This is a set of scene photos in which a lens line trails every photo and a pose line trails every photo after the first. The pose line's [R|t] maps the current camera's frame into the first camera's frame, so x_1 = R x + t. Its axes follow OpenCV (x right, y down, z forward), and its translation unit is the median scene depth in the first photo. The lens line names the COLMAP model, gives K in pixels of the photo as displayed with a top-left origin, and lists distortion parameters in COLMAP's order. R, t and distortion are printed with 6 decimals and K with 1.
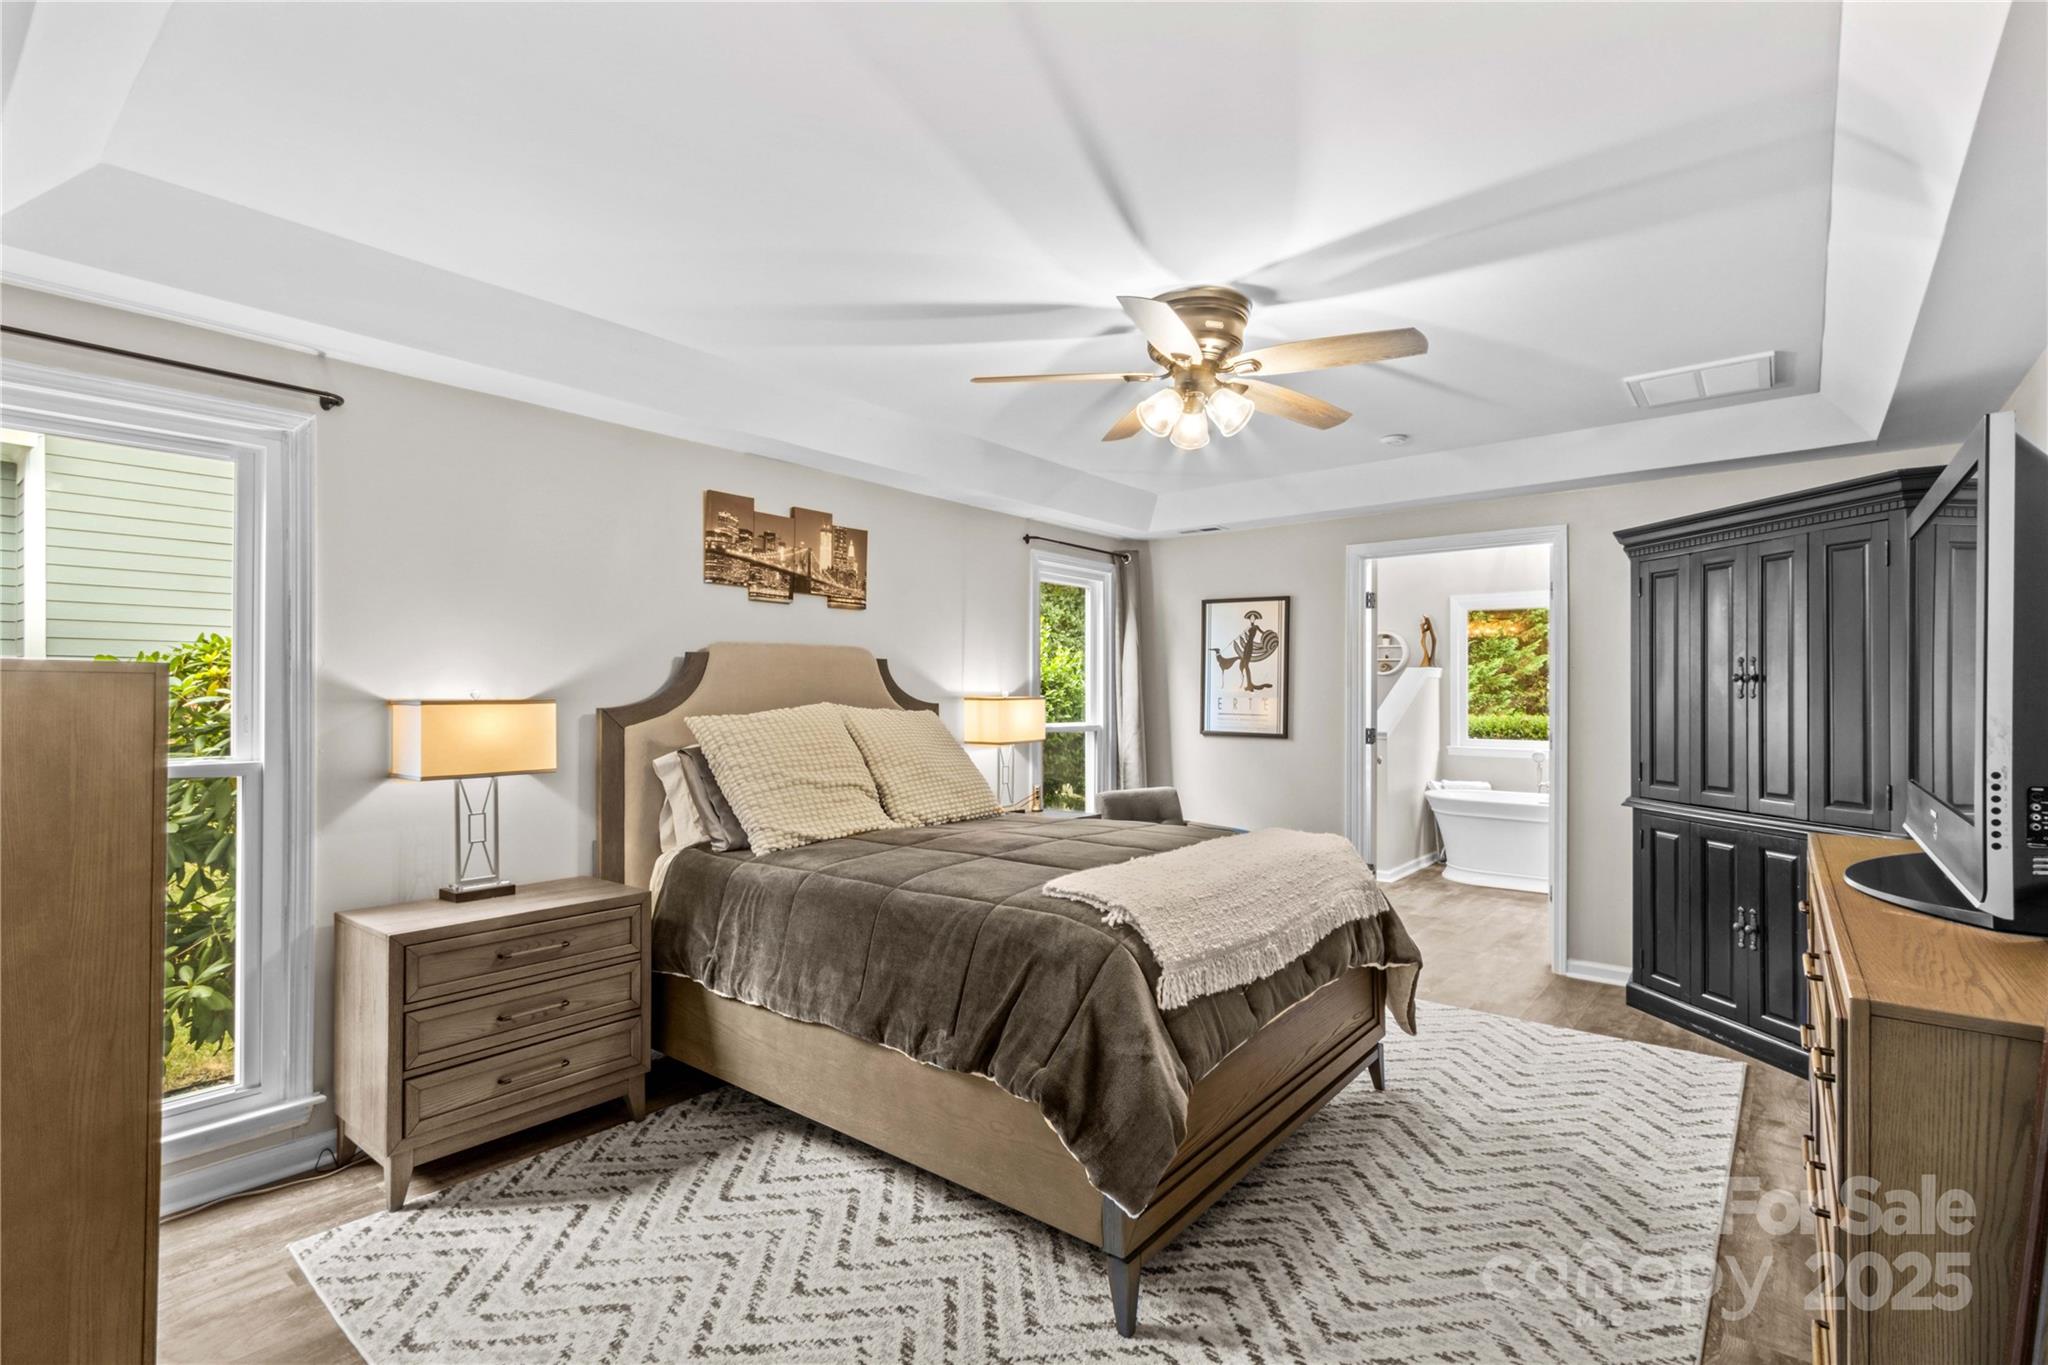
lens RADIAL K [[952.6, 0, 1018.2], [0, 952.6, 697.7], [0, 0, 1]] dist [0.001548, 0.000216]
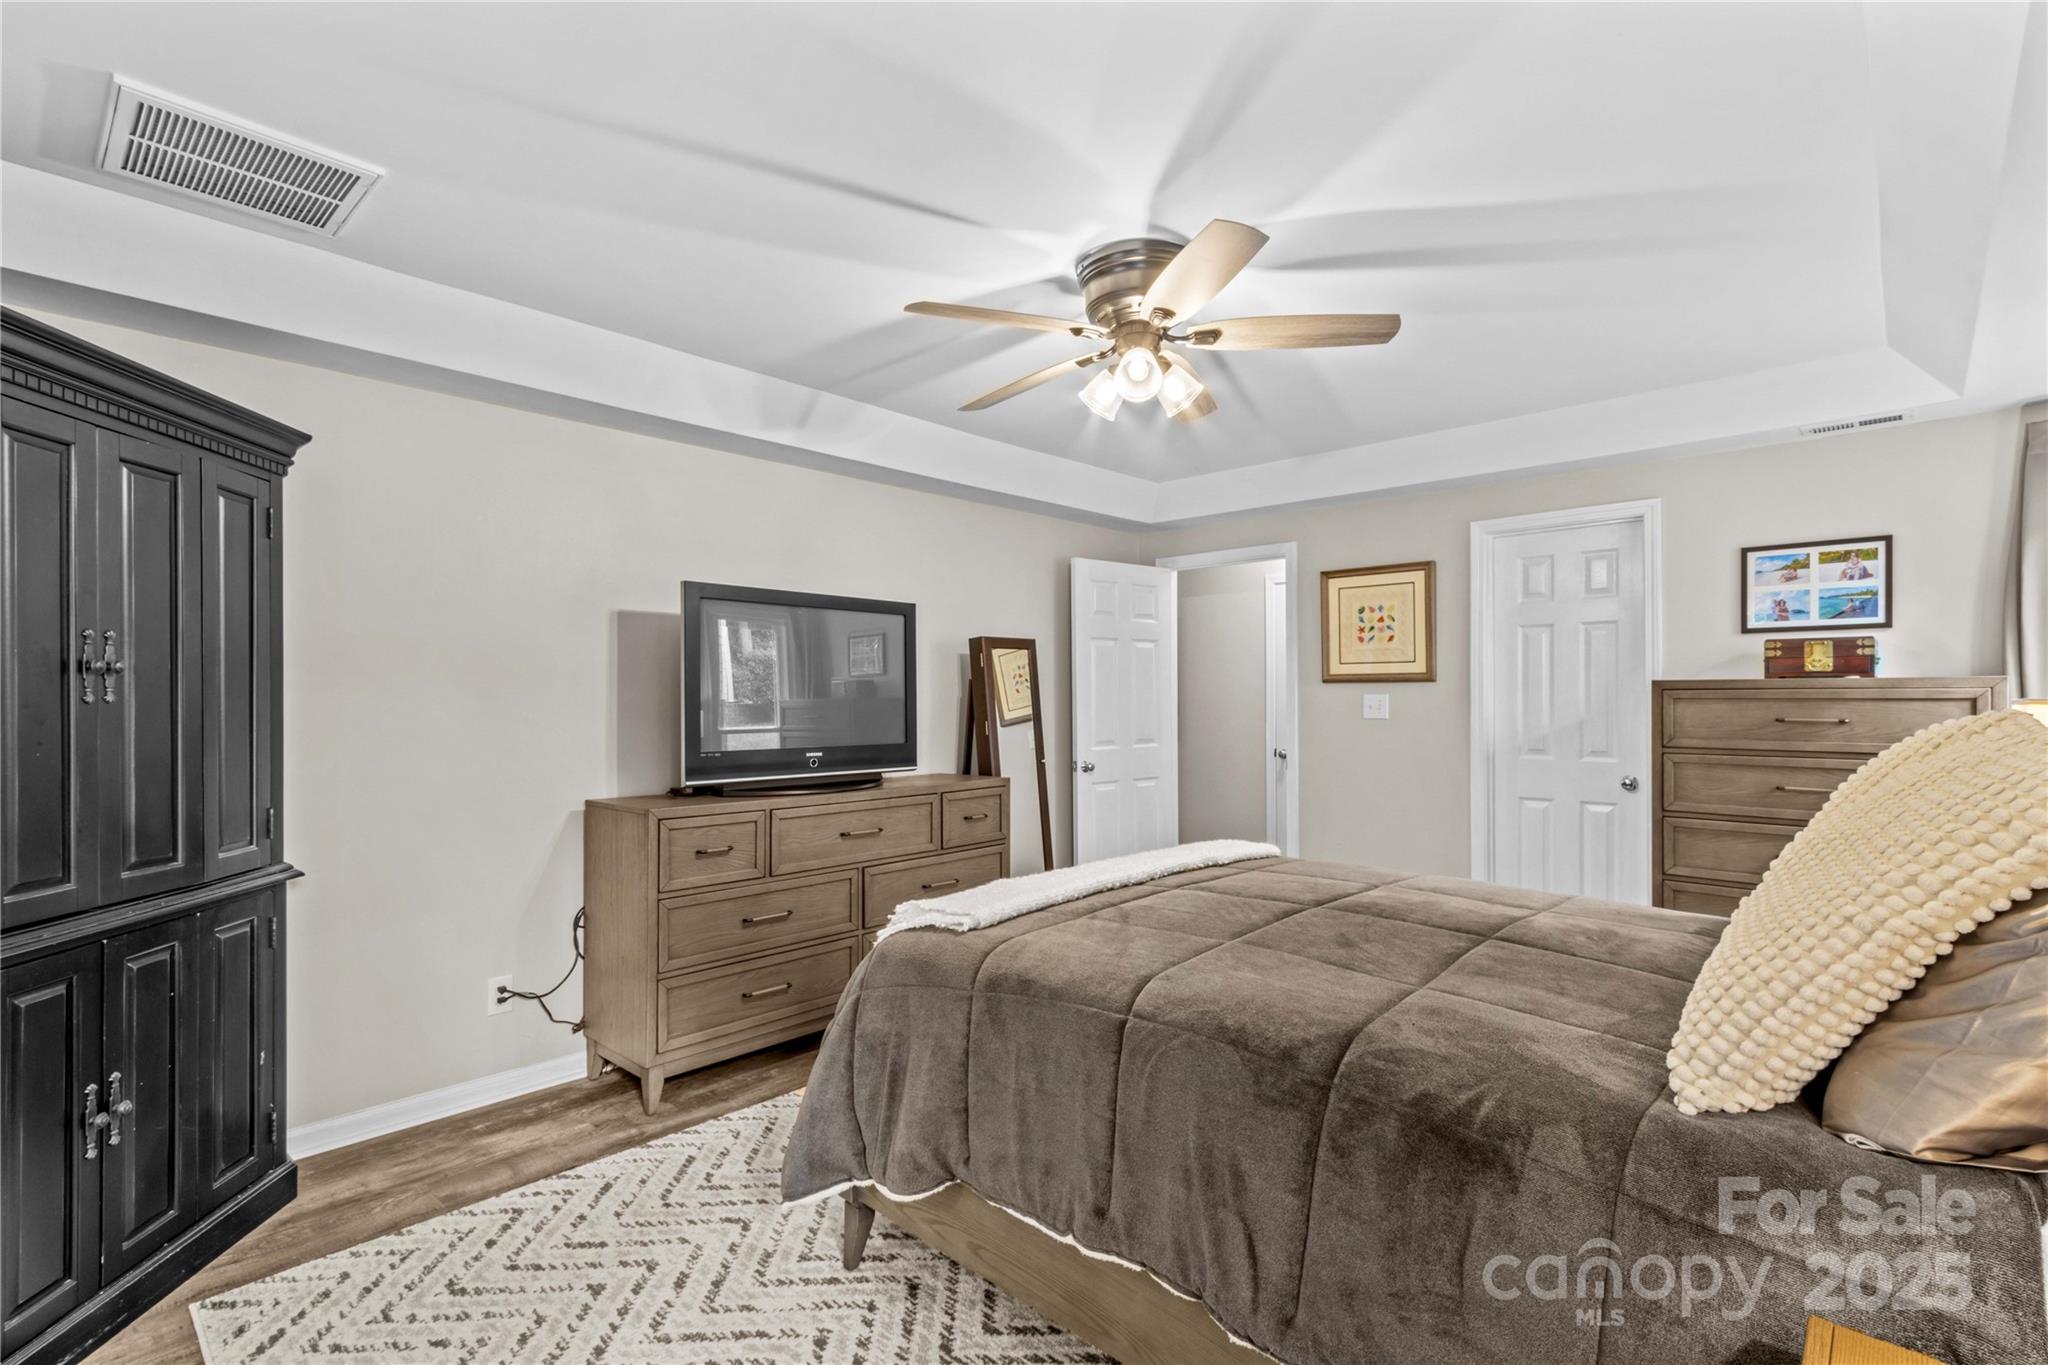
lens RADIAL K [[952.6, 0, 1018.2], [0, 952.6, 697.7], [0, 0, 1]] dist [0.001548, 0.000216]
pose [[-0.998325, 0.000501, 0.057861, 0.225657], [0.000500, 1.000000, -0.000023, -0.002435], [-0.057861, 0.000006, -0.998325, 1.743235]]
